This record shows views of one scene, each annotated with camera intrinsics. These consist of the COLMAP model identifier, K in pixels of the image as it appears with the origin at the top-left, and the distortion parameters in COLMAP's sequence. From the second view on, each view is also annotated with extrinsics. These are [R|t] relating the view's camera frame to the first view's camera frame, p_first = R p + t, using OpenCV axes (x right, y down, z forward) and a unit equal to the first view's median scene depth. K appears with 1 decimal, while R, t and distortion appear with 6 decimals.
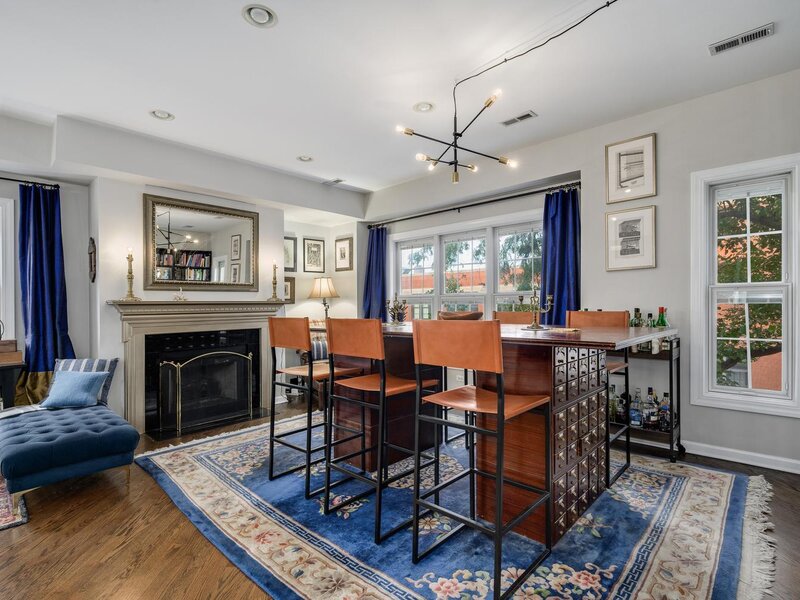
lens RADIAL K [[407.8, 0, 400.0], [0, 407.8, 300.0], [0, 0, 1]] dist [-0.002668, -0.000718]
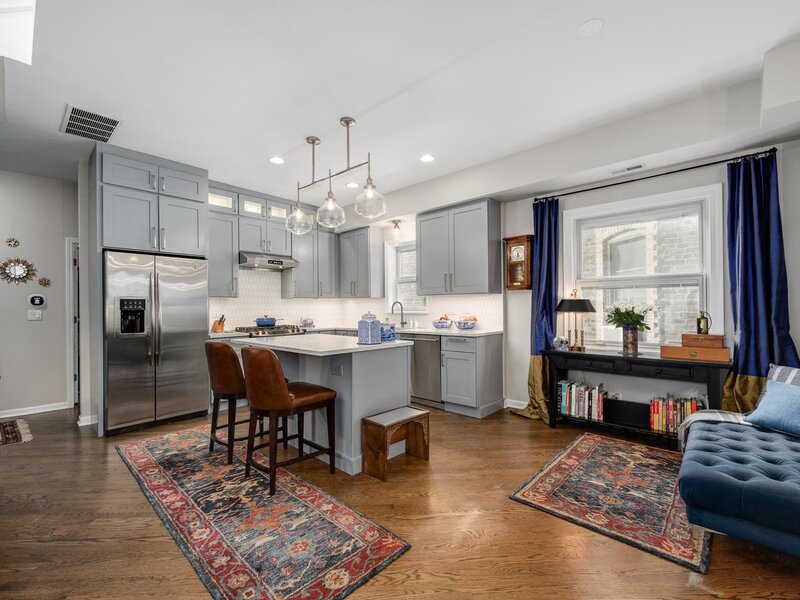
lens RADIAL K [[351.7, 0, 410.7], [0, 351.7, 306.6], [0, 0, 1]] dist [-0.003118, -0.000604]
pose [[0.020906, 0.010883, -0.999722, -0.172127], [0.018245, 0.999770, 0.011265, 0.011506], [0.999615, -0.018476, 0.020703, 0.280492]]
